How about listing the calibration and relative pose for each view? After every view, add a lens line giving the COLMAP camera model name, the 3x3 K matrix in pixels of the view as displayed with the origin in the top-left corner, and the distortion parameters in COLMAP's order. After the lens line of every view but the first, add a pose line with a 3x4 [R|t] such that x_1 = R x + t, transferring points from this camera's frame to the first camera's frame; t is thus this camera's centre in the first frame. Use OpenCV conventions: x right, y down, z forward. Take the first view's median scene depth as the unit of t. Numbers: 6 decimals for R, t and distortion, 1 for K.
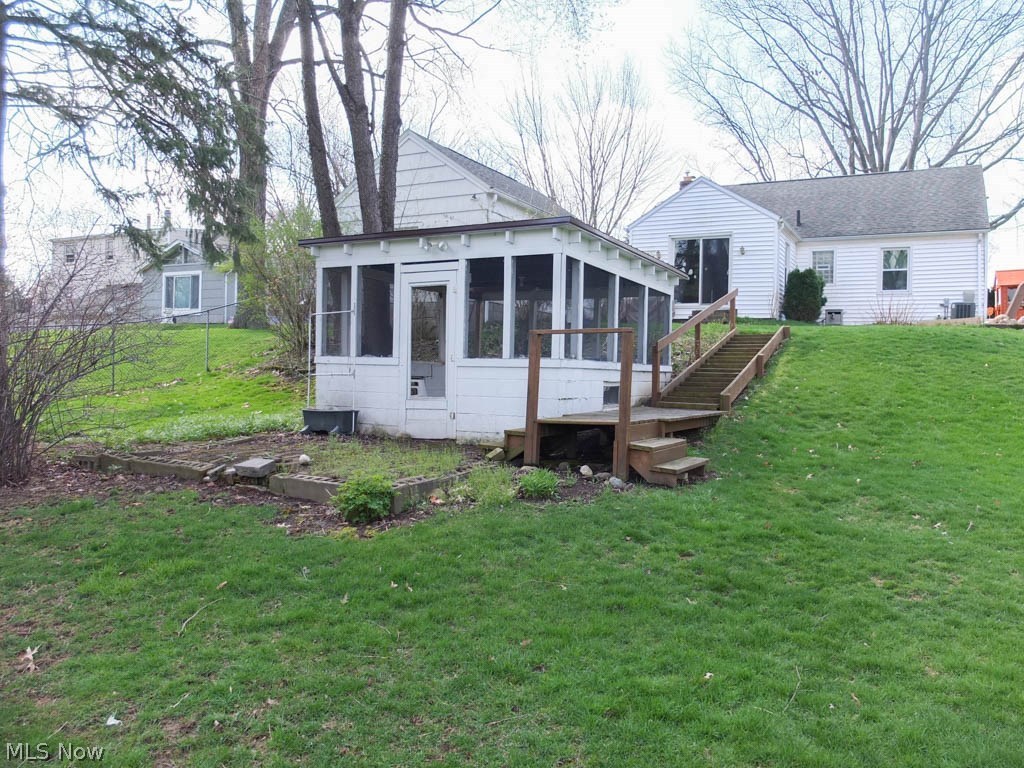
lens RADIAL K [[797.6, 0, 517.0], [0, 797.6, 366.1], [0, 0, 1]] dist [-0.048359, 0.037062]
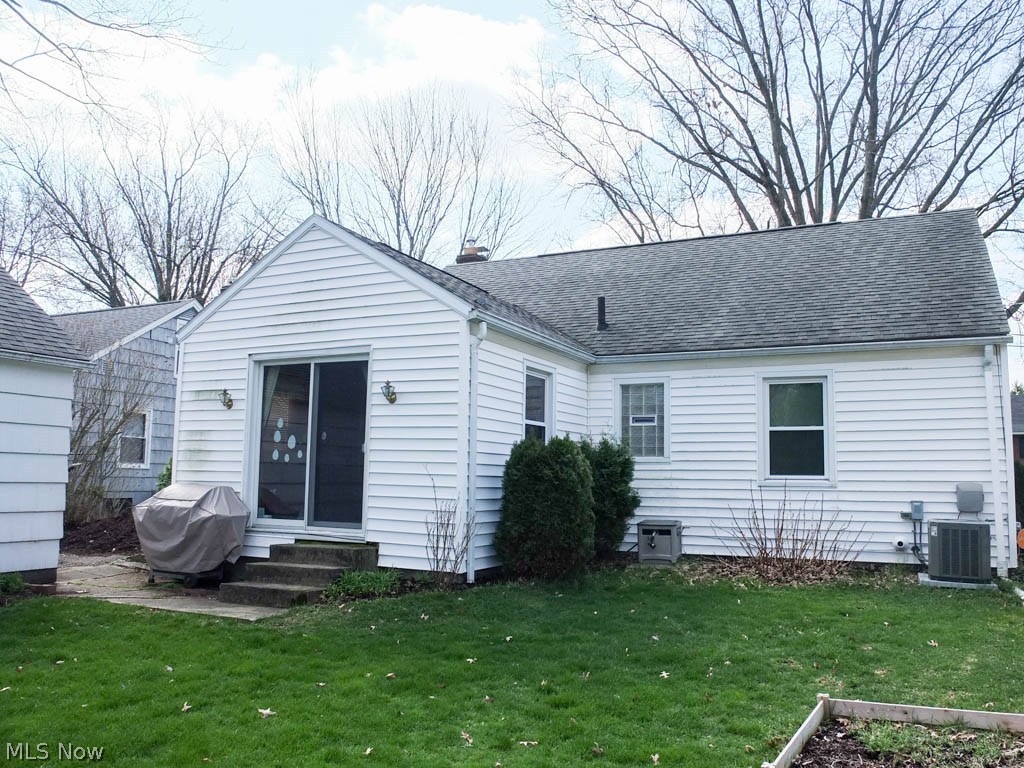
lens RADIAL K [[825.3, 0, 512.0], [0, 825.3, 384.0], [0, 0, 1]] dist [-0.049840, 0.016286]
pose [[0.999722, -0.003633, 0.023294, 0.309989], [0.006210, 0.993744, -0.111511, -0.096431], [-0.022743, 0.111624, 0.993490, 0.550326]]
